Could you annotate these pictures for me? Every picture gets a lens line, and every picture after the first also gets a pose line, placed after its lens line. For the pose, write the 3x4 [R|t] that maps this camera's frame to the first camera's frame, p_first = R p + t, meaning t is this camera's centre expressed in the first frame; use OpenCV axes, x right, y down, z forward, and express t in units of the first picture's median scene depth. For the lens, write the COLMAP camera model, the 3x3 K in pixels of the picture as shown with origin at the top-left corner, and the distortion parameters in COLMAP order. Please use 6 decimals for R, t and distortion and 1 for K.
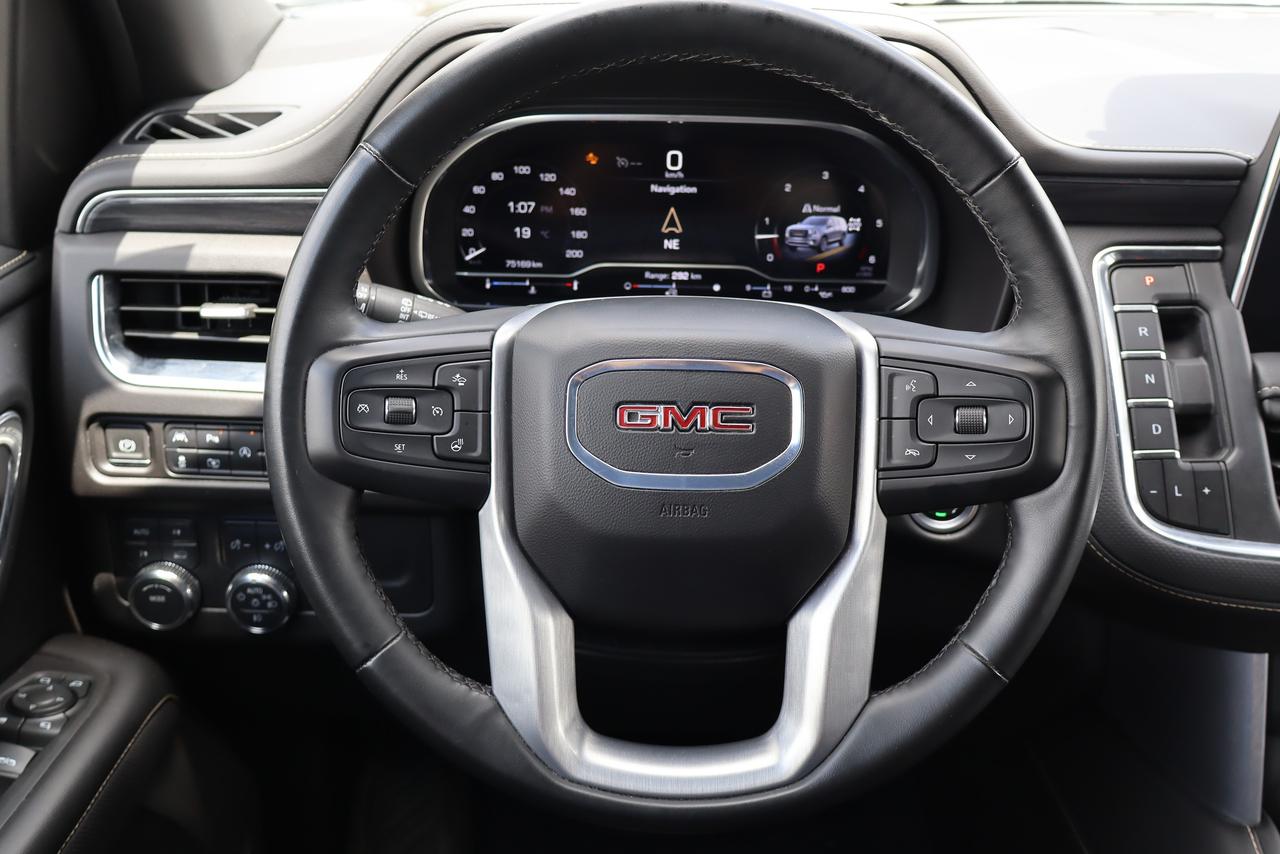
lens RADIAL K [[1259.5, 0, 640.0], [0, 1259.5, 427.0], [0, 0, 1]] dist [-0.027663, -0.005001]
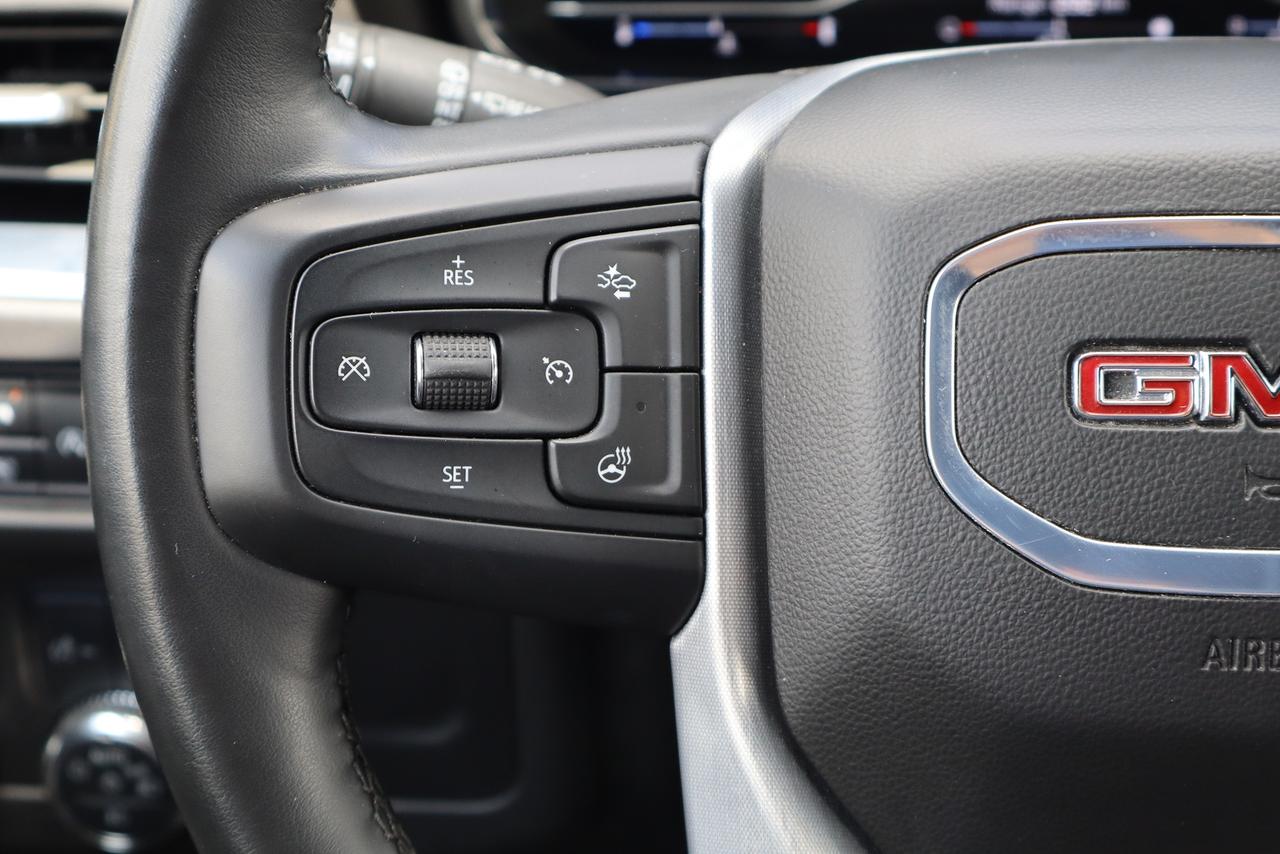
lens RADIAL K [[2155.4, 0, 640.0], [0, 2155.4, 427.0], [0, 0, 1]] dist [0.009801, -0.001538]
pose [[0.996779, -0.008818, -0.079707, -0.089680], [0.013561, 0.998156, 0.059165, -0.033153], [0.079039, -0.060055, 0.995061, 0.392527]]
